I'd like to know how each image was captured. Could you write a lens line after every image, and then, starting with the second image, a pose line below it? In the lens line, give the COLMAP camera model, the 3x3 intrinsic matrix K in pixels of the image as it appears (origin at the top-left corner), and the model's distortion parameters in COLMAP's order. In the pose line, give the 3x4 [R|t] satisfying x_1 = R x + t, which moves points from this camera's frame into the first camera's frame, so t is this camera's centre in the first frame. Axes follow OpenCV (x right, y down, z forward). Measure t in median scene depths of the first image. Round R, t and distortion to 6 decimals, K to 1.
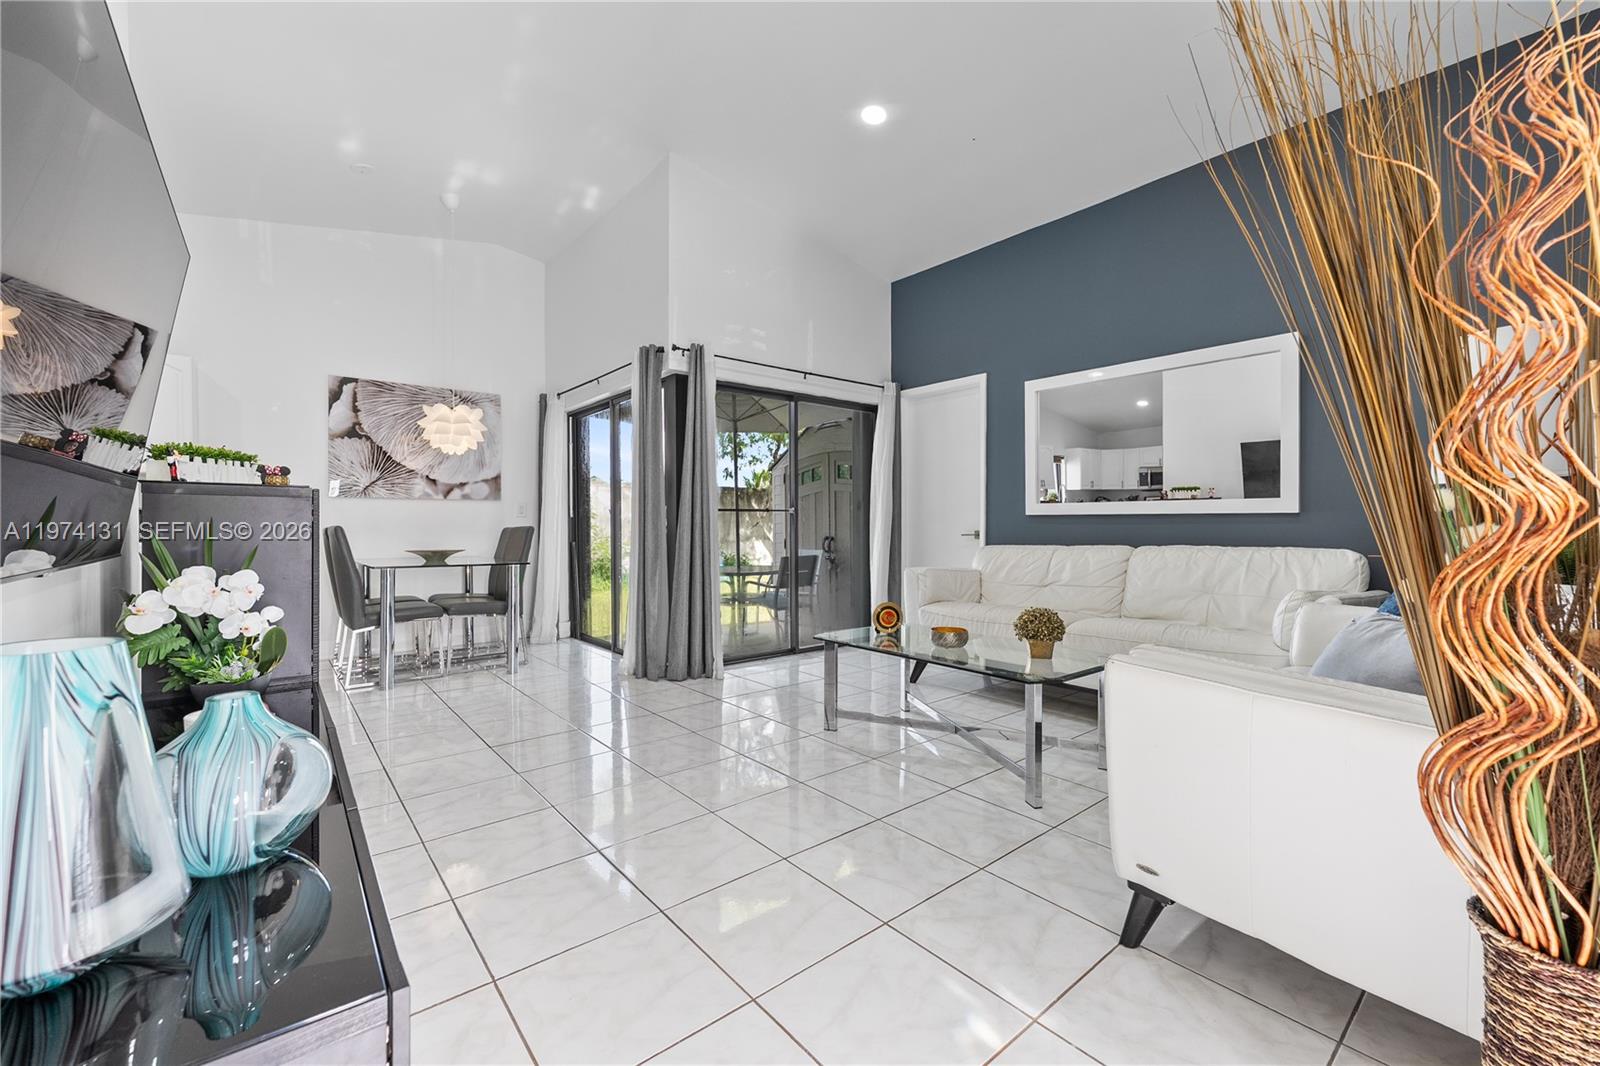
lens RADIAL K [[651.4, 0, 795.8], [0, 651.4, 525.4], [0, 0, 1]] dist [-0.000054, -0.000069]
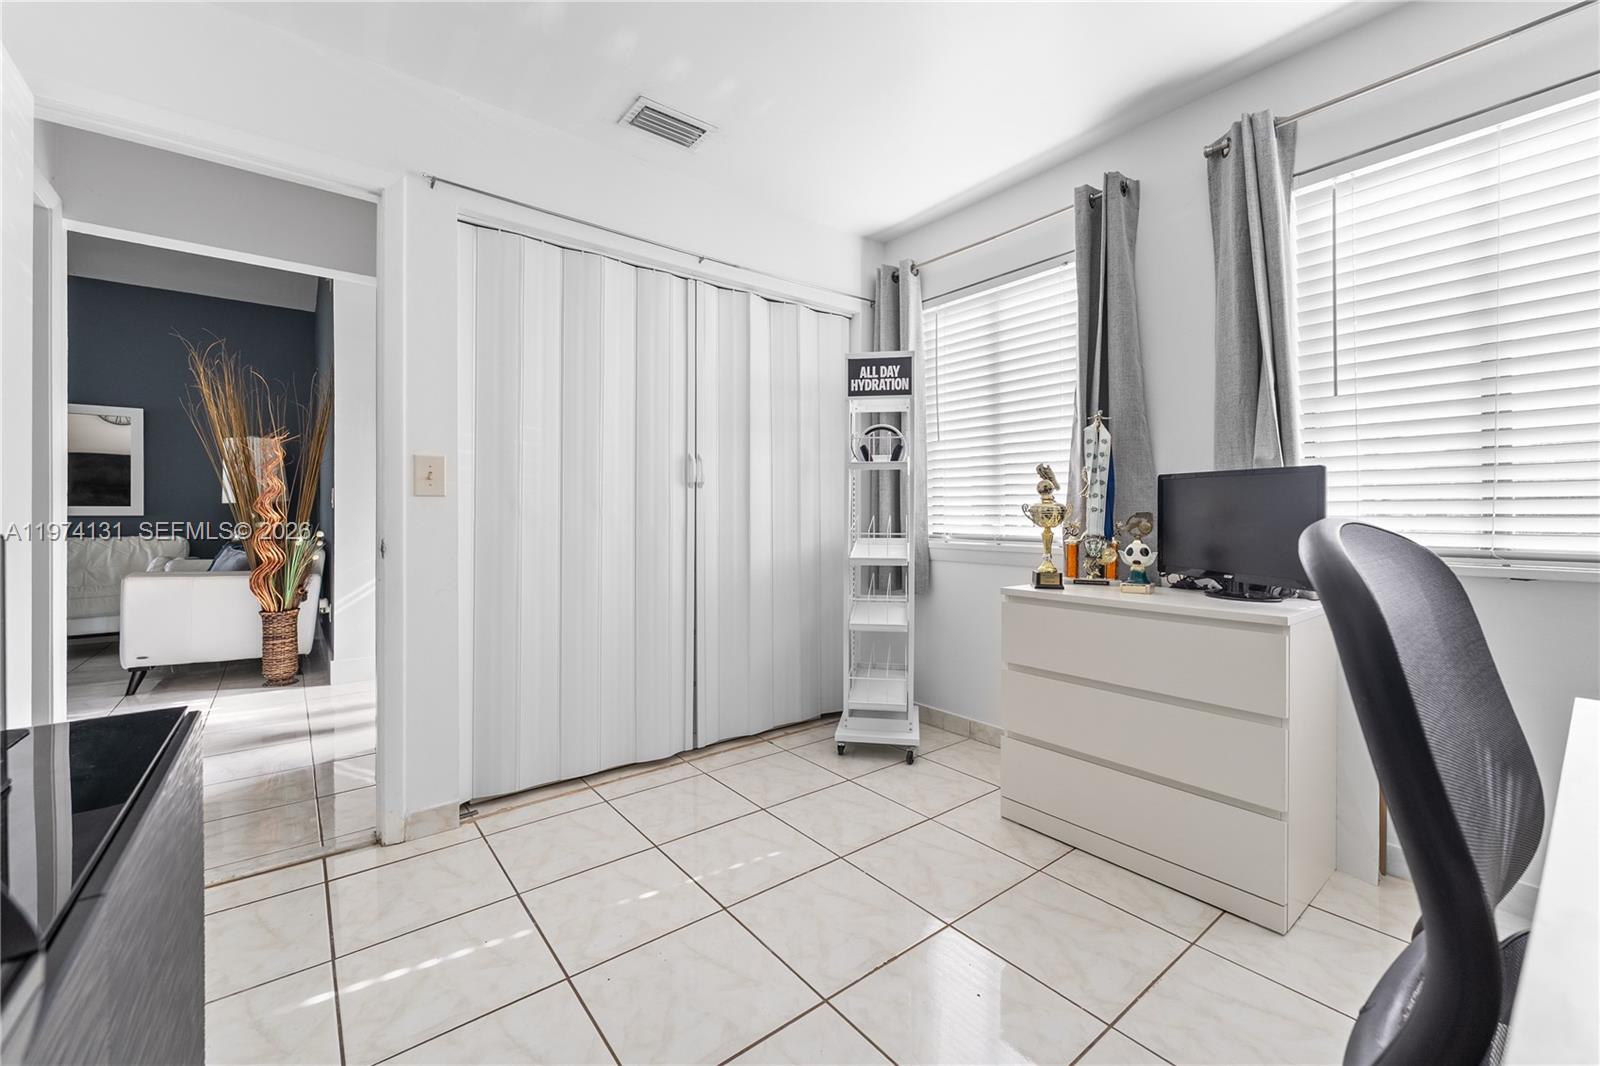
lens RADIAL K [[637.6, 0, 800.0], [0, 637.6, 533.0], [0, 0, 1]] dist [-0.000536, -0.000134]
pose [[0.013760, -0.014710, 0.999797, -1.825903], [0.001994, 0.999890, 0.014684, 0.009884], [-0.999903, 0.001792, 0.013787, -1.537796]]
